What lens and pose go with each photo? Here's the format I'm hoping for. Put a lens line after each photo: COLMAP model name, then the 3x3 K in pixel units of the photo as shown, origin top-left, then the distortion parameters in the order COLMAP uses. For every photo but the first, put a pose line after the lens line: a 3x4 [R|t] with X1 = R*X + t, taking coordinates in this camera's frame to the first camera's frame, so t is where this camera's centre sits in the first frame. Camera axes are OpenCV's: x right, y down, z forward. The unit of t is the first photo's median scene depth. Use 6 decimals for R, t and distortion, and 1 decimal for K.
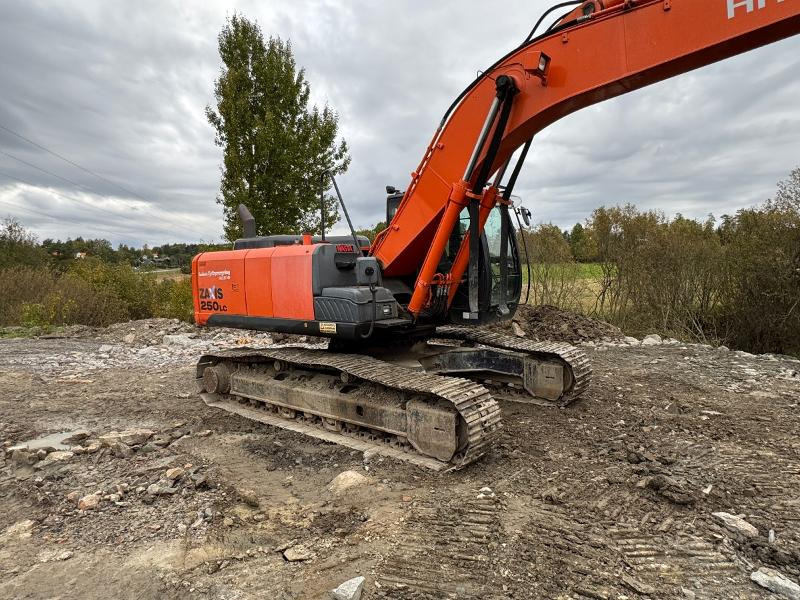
lens RADIAL K [[501.0, 0, 400.0], [0, 501.0, 300.0], [0, 0, 1]] dist [-0.004016, 0.000921]
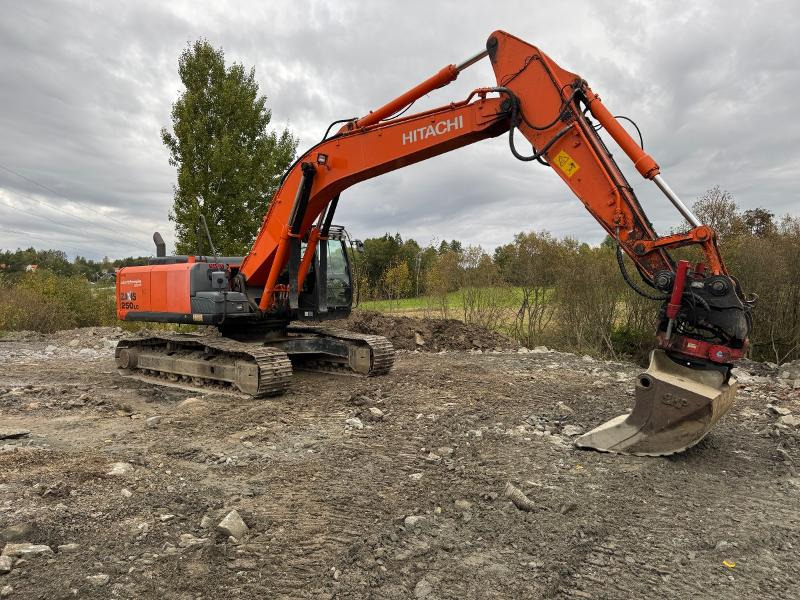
lens RADIAL K [[529.3, 0, 403.3], [0, 529.3, 297.2], [0, 0, 1]] dist [0.000197, -0.024674]
pose [[0.998669, 0.016970, 0.048711, 0.335460], [-0.014692, 0.998799, -0.046737, 0.049540], [-0.049446, 0.045959, 0.997719, -0.534453]]
